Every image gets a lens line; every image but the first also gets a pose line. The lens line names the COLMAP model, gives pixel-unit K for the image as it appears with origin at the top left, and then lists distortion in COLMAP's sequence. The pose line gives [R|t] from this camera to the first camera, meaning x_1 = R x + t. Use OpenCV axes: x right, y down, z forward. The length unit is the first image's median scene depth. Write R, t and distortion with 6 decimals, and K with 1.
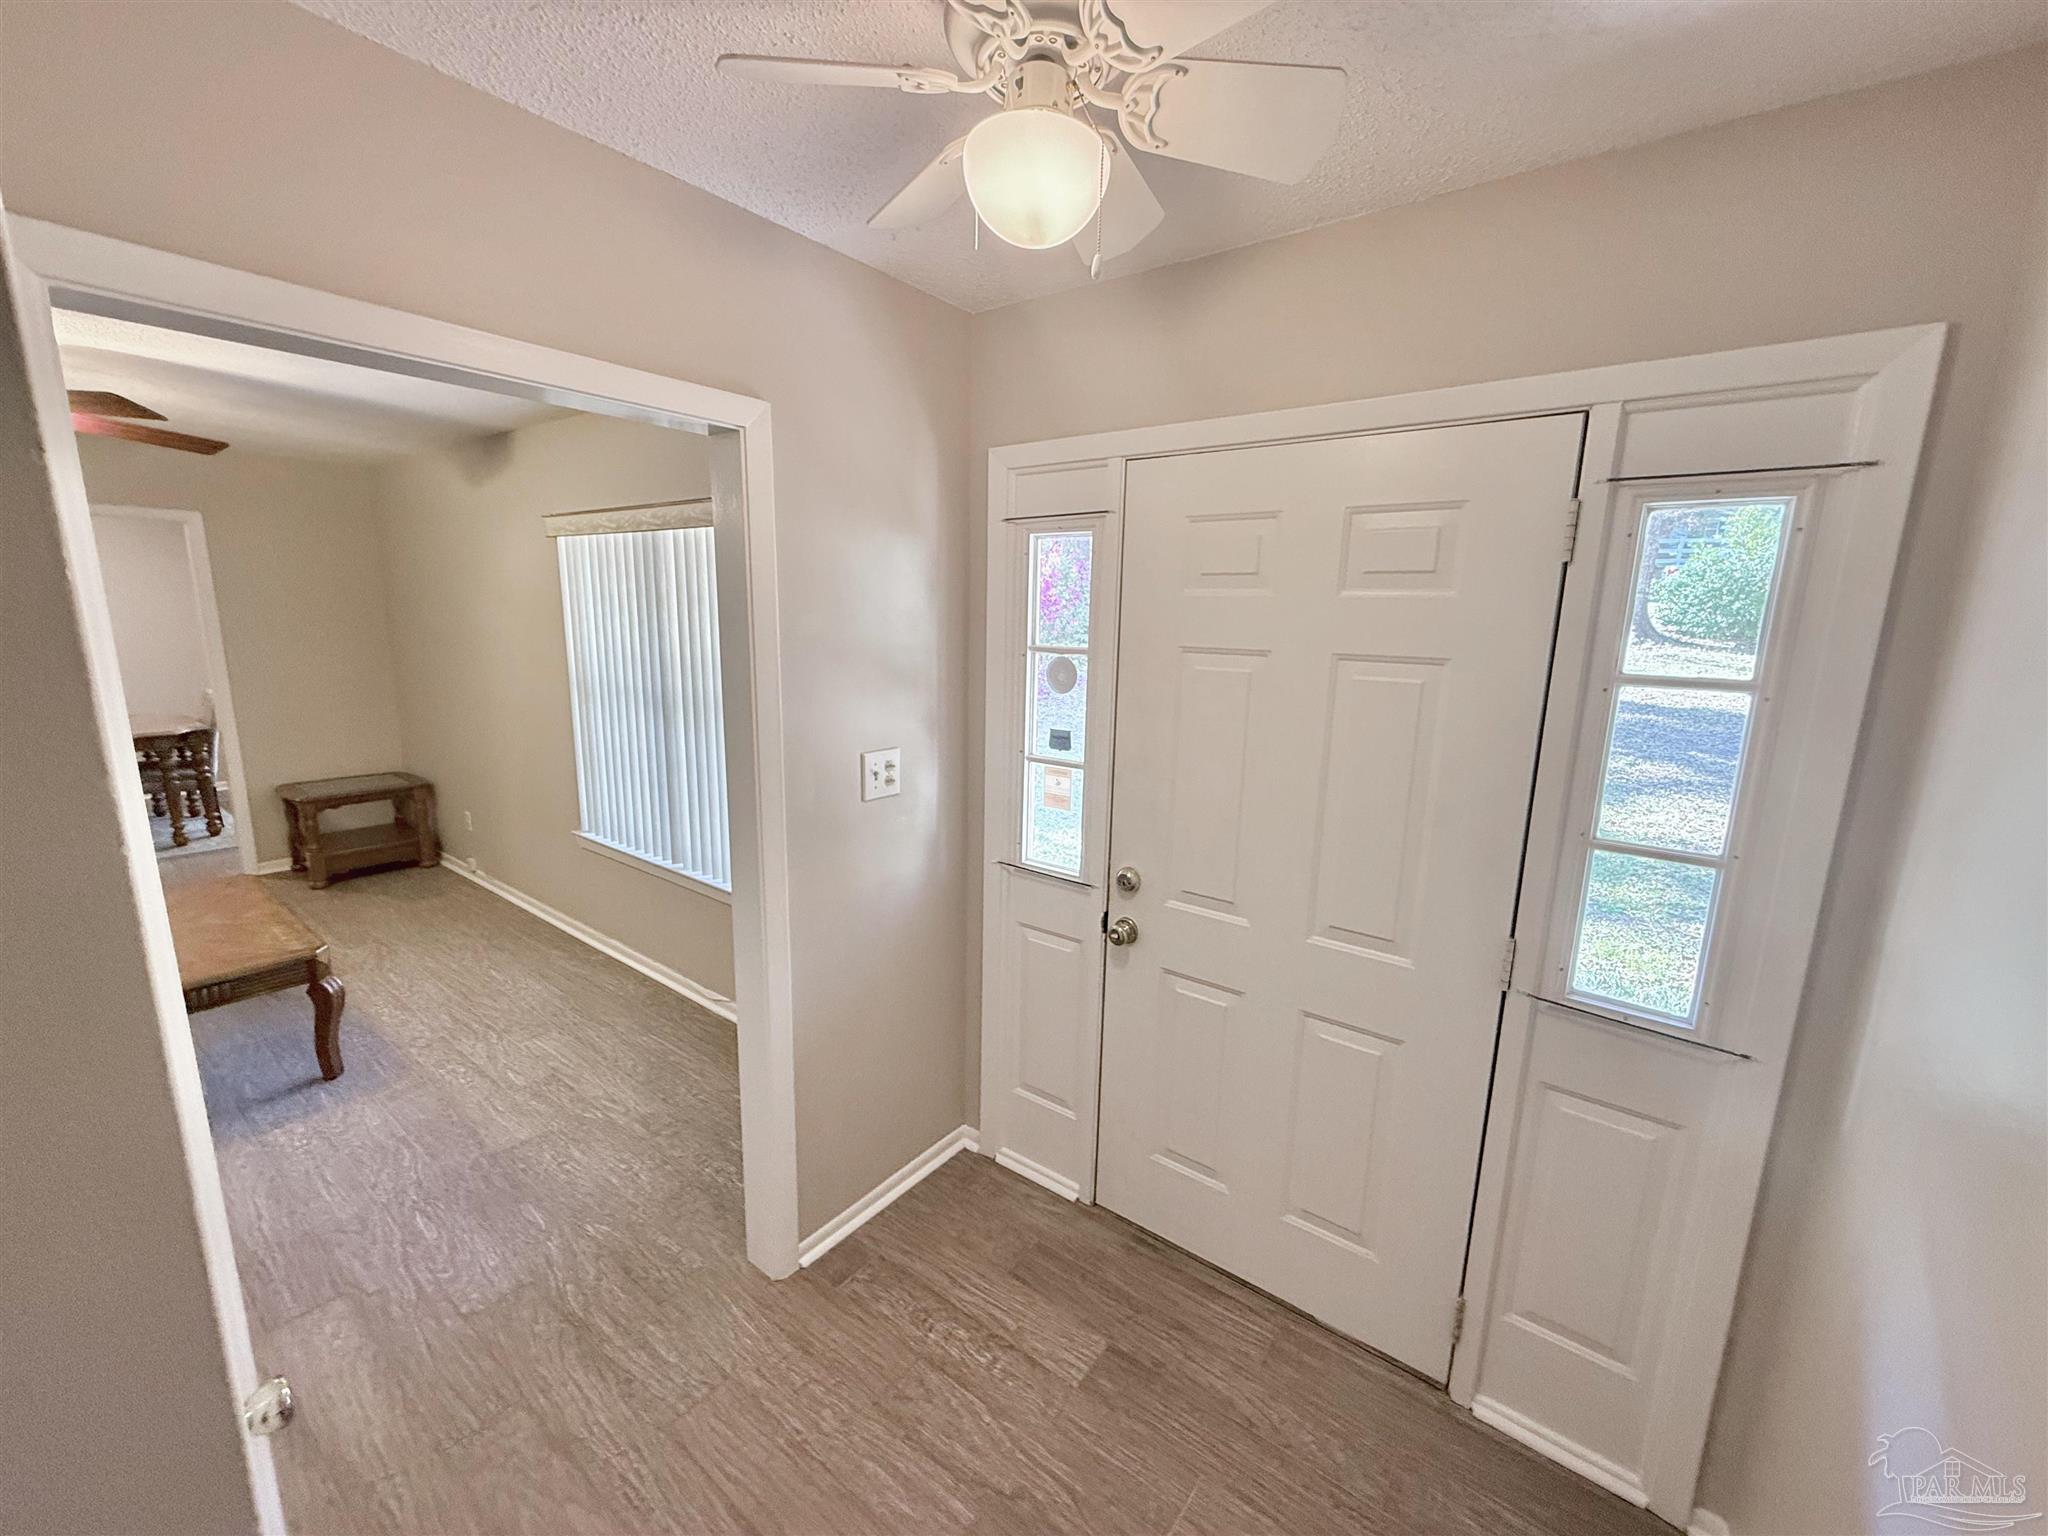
lens RADIAL K [[817.1, 0, 1017.4], [0, 817.1, 768.3], [0, 0, 1]] dist [0.001219, 0.000040]
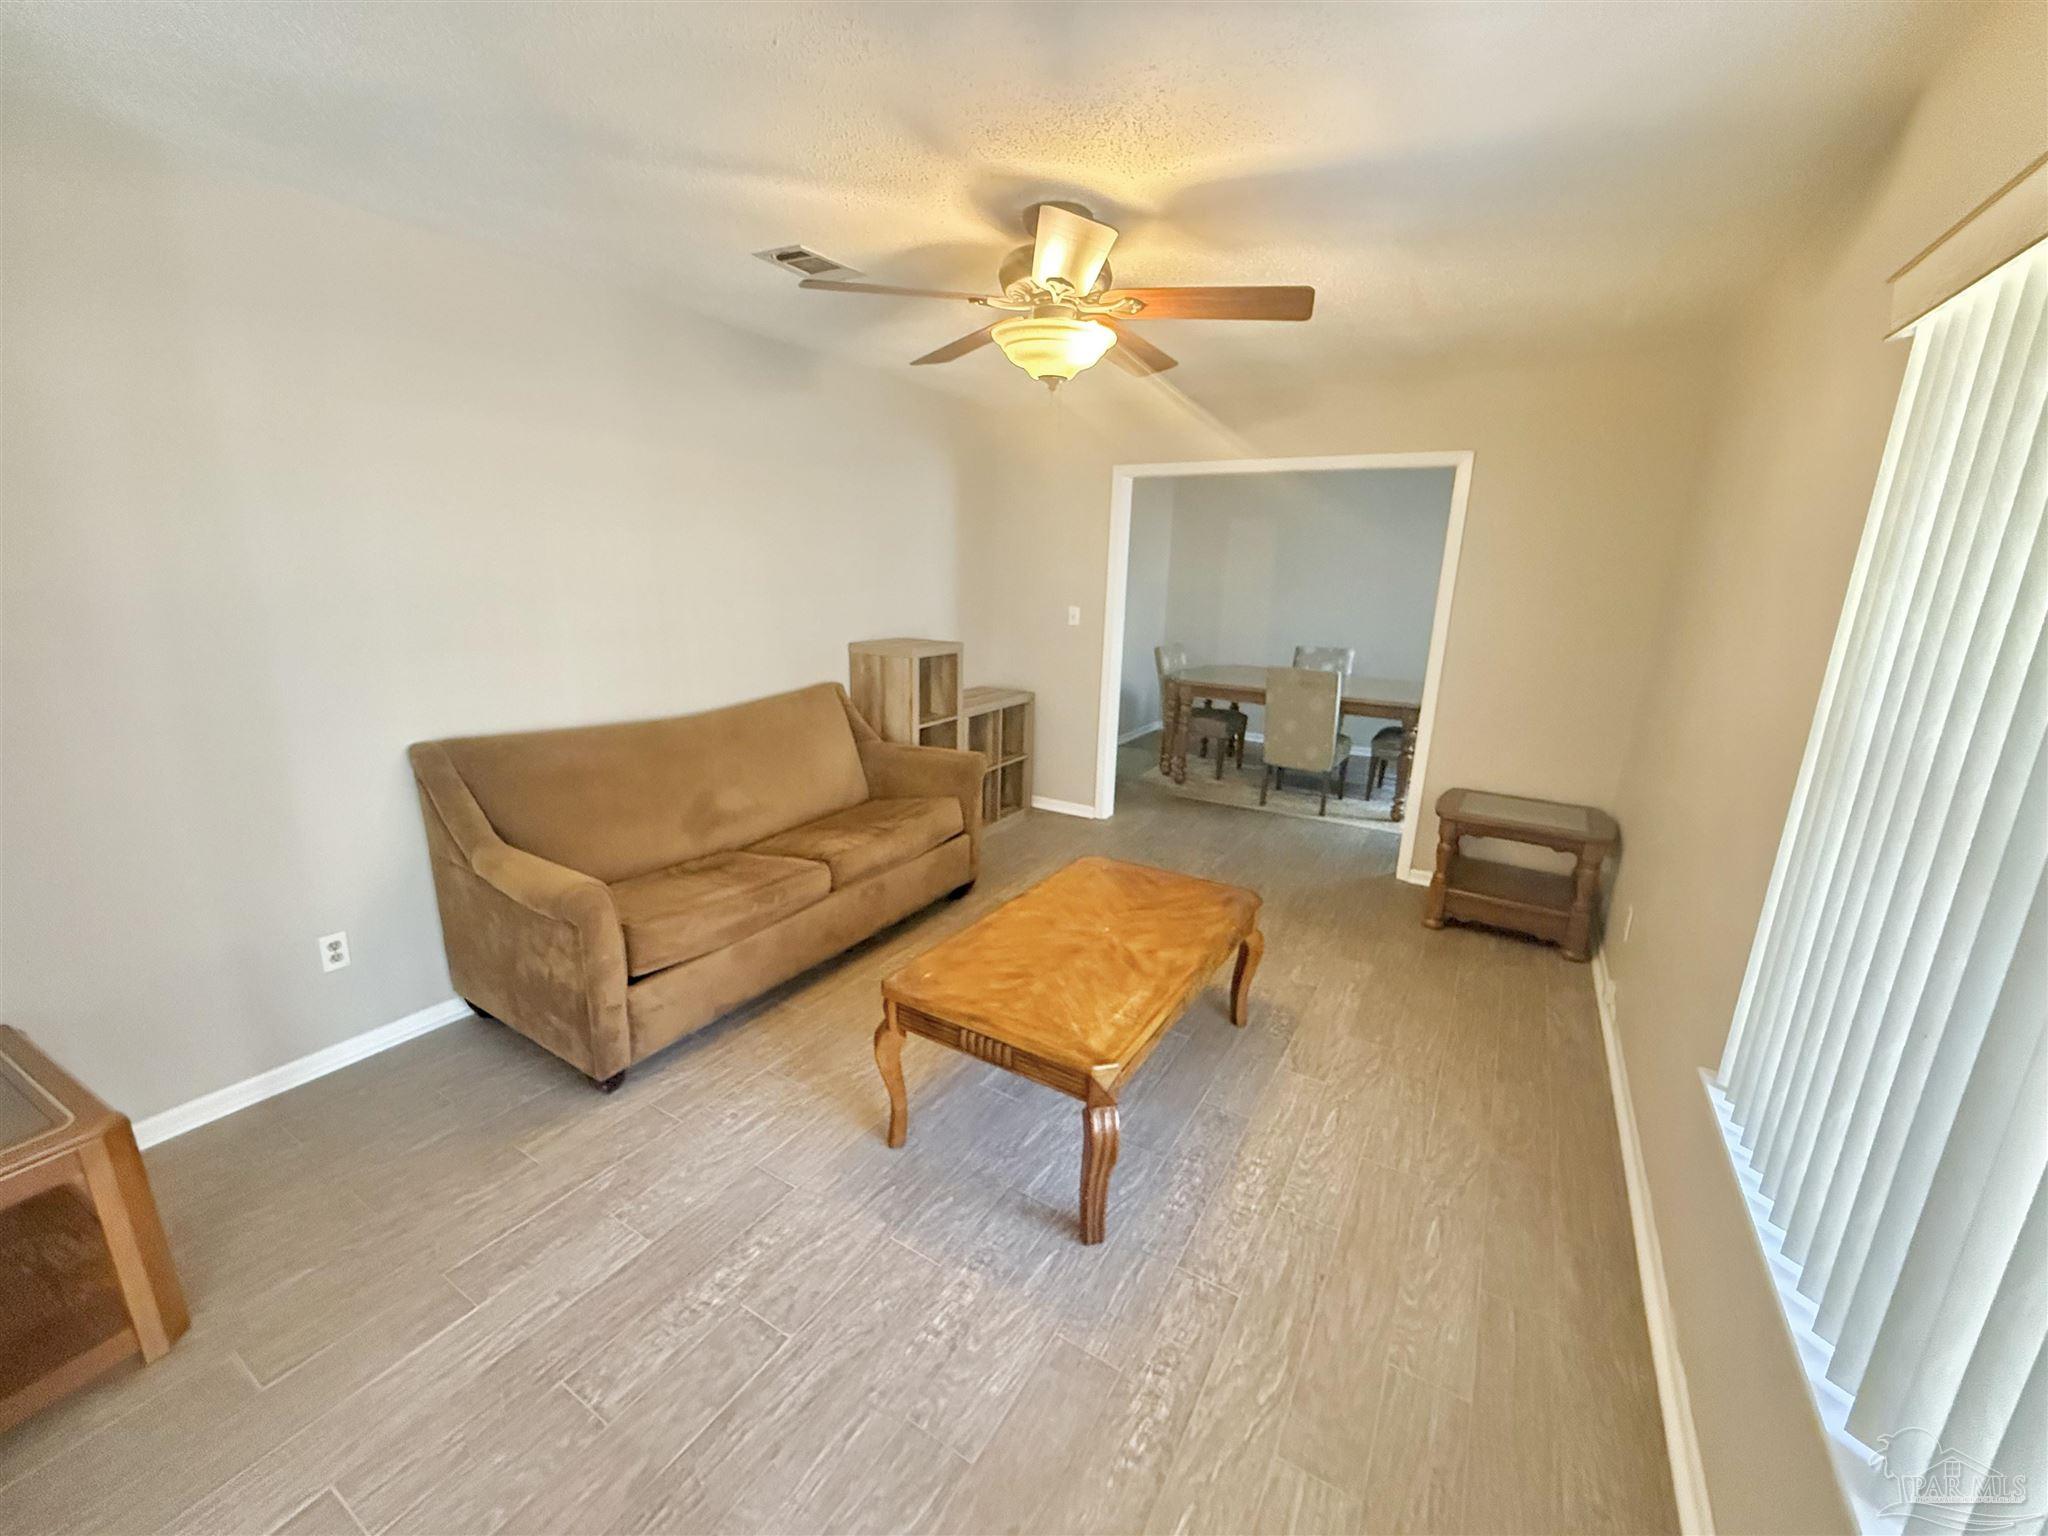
lens RADIAL K [[817.1, 0, 1017.4], [0, 817.1, 768.3], [0, 0, 1]] dist [0.001219, 0.000040]
pose [[0.099459, 0.223614, -0.969590, -0.214895], [-0.208792, 0.957418, 0.199389, -0.090424], [0.972889, 0.182611, 0.141913, 0.604003]]
